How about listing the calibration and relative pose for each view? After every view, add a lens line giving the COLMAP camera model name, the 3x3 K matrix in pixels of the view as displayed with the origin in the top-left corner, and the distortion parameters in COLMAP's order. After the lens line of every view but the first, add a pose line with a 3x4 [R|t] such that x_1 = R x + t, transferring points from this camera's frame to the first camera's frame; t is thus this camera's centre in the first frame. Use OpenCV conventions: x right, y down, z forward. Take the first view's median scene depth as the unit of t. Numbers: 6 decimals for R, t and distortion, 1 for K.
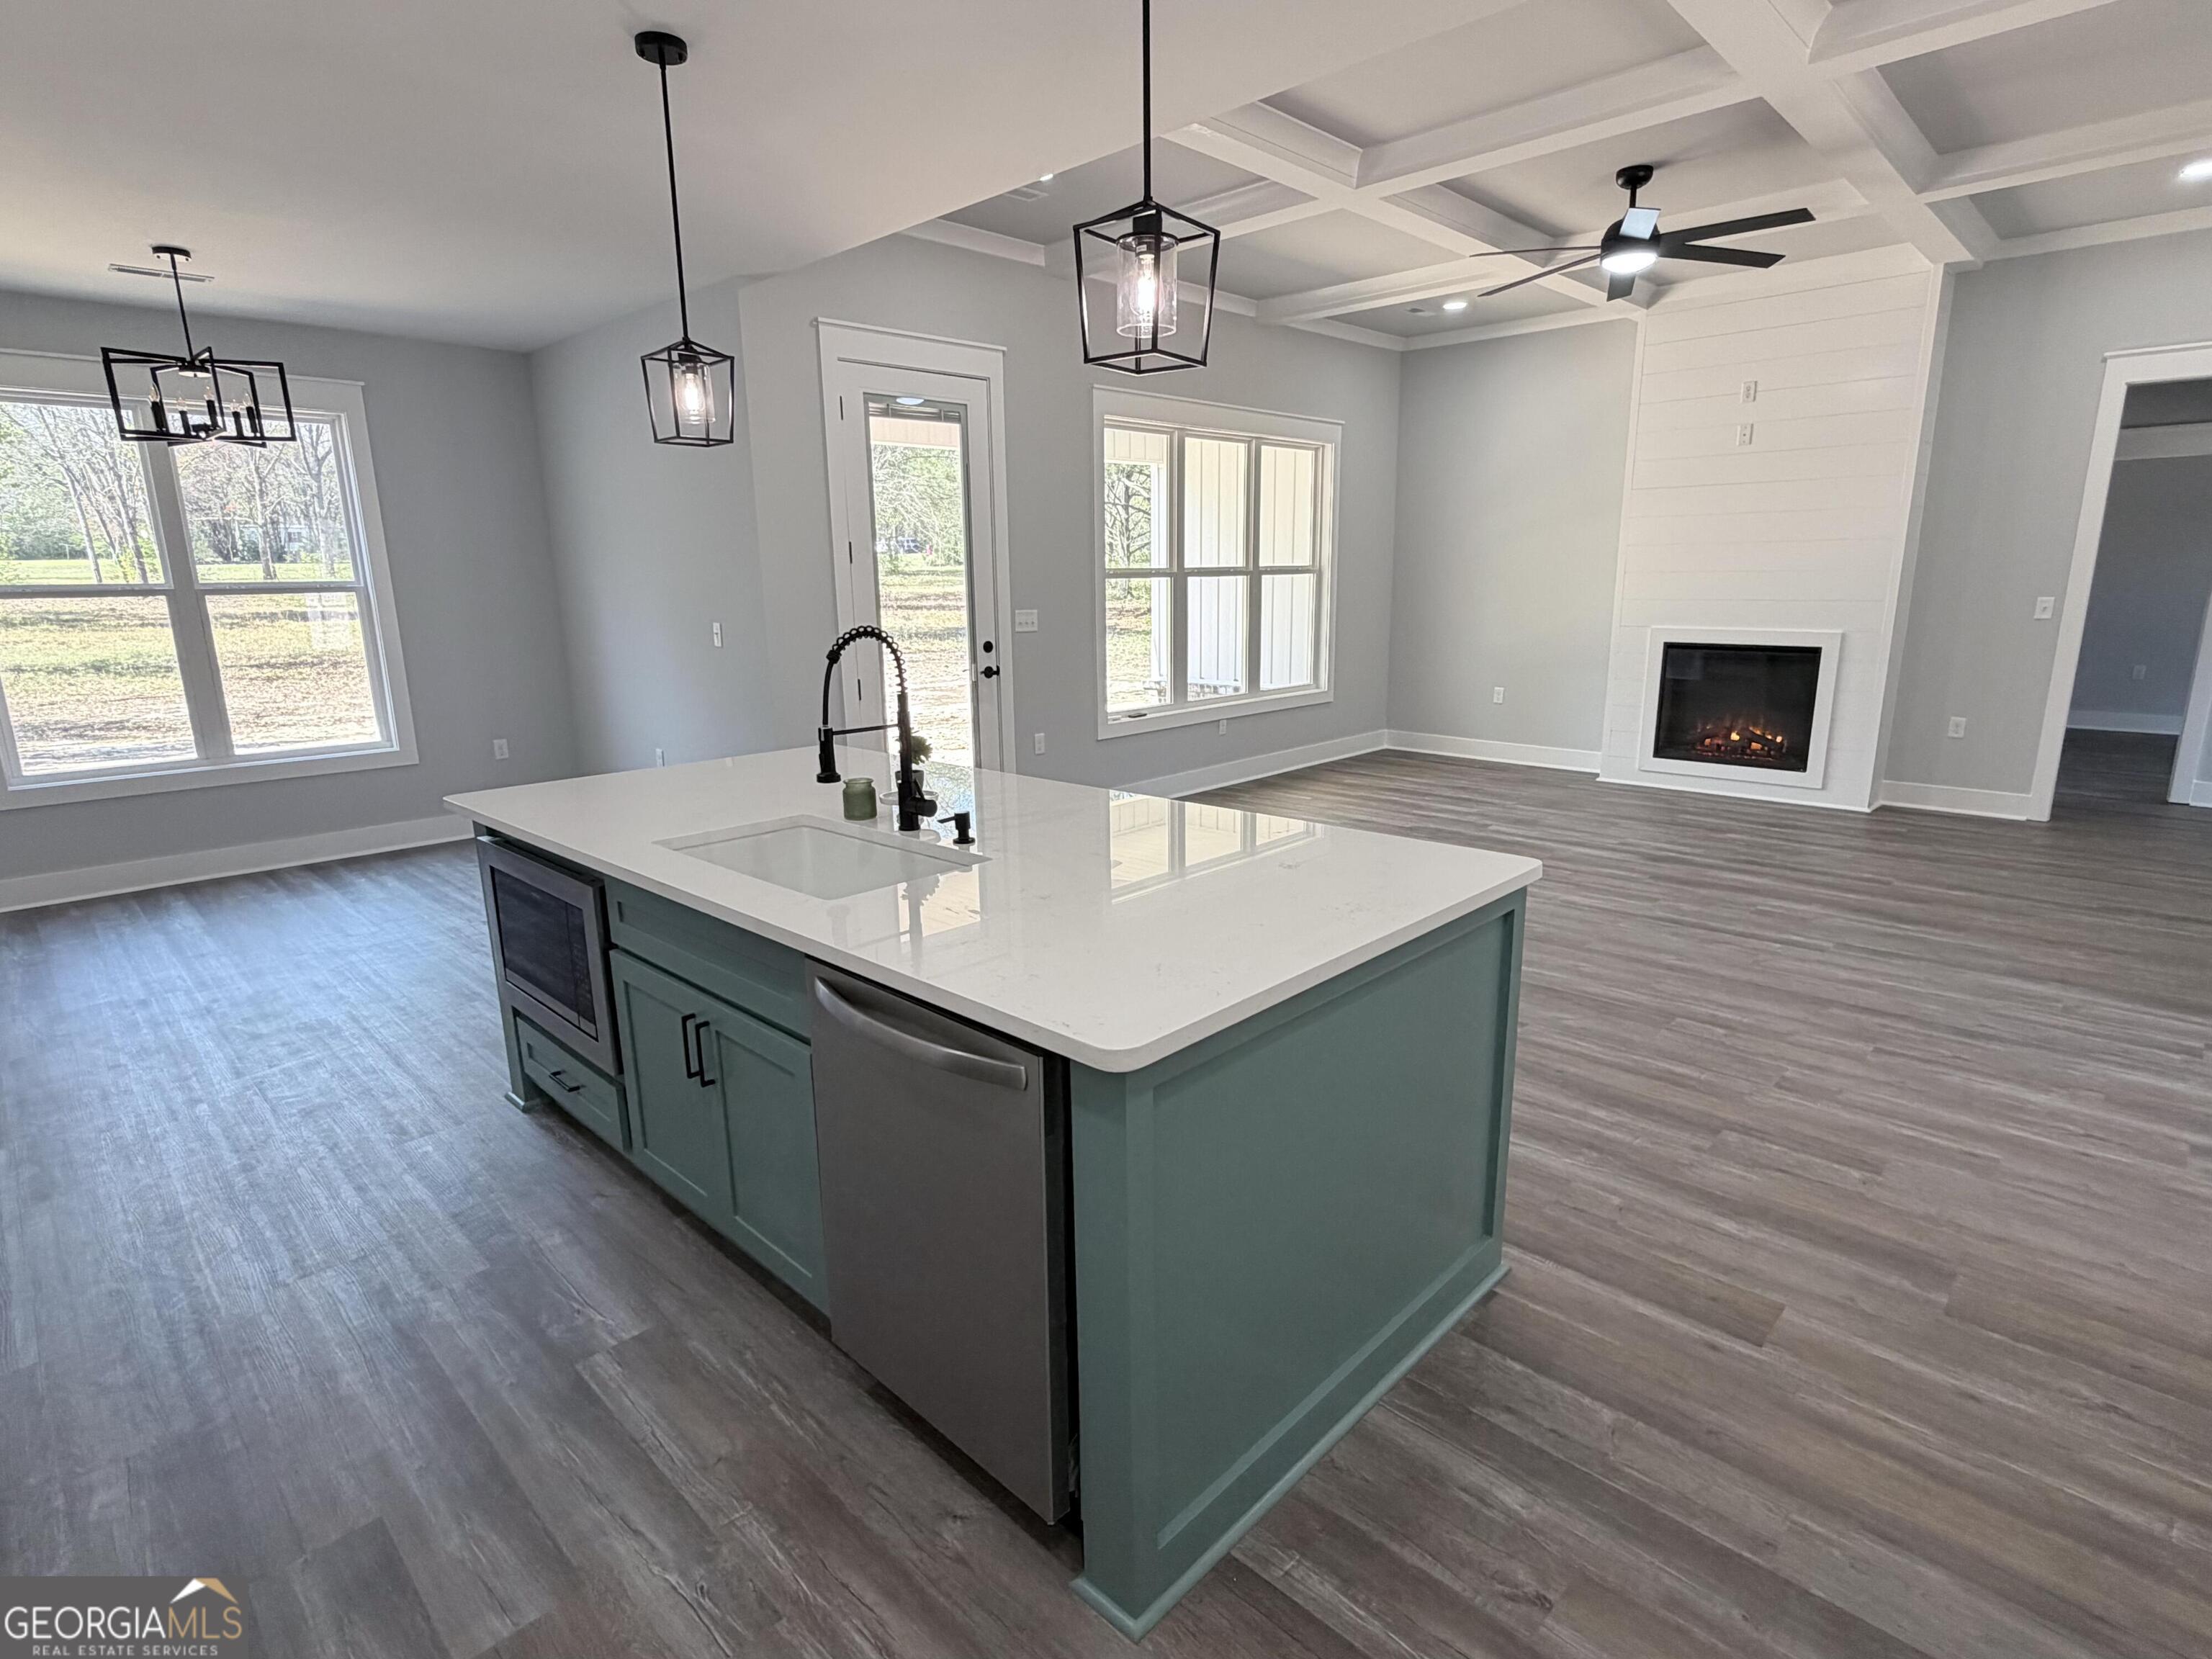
lens RADIAL K [[1122.3, 0, 1107.0], [0, 1122.3, 834.4], [0, 0, 1]] dist [-0.002980, 0.000871]
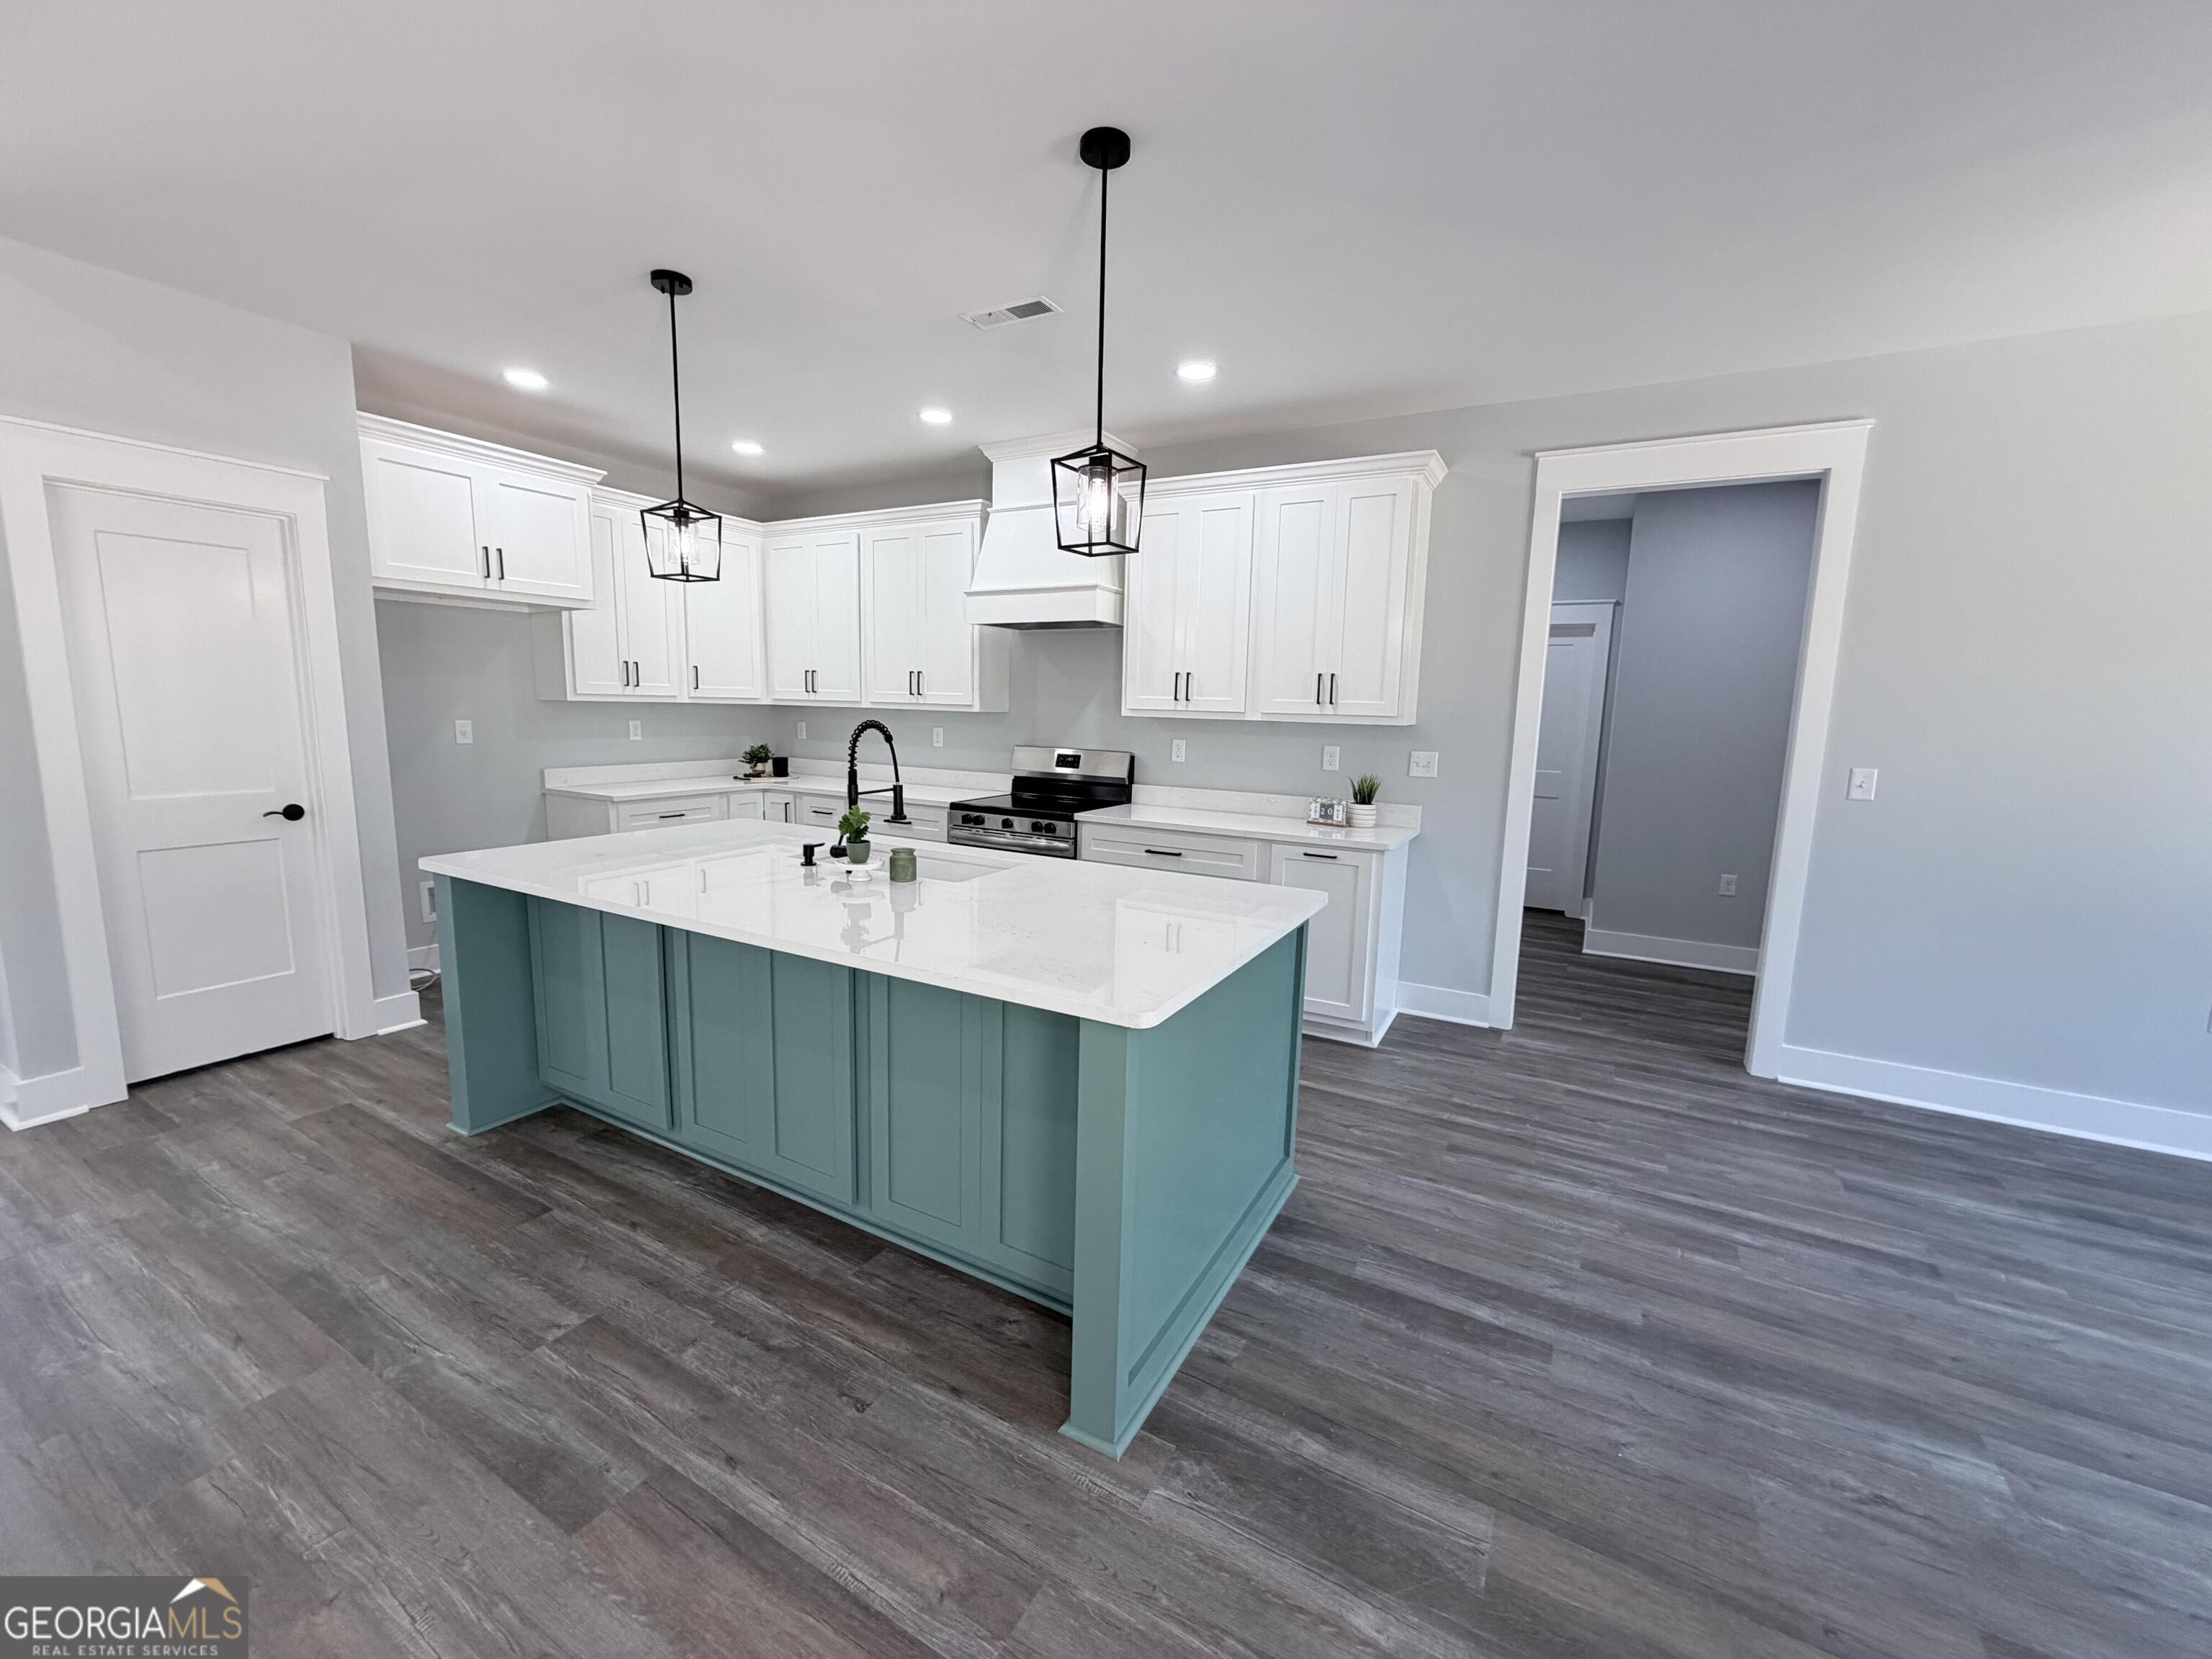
lens RADIAL K [[877.1, 0, 1105.8], [0, 877.1, 825.2], [0, 0, 1]] dist [0.000488, 0.000459]
pose [[-0.966482, 0.030071, -0.254969, -0.224633], [-0.066146, 0.930424, 0.360465, -0.496079], [0.248069, 0.365248, -0.897249, 2.163123]]
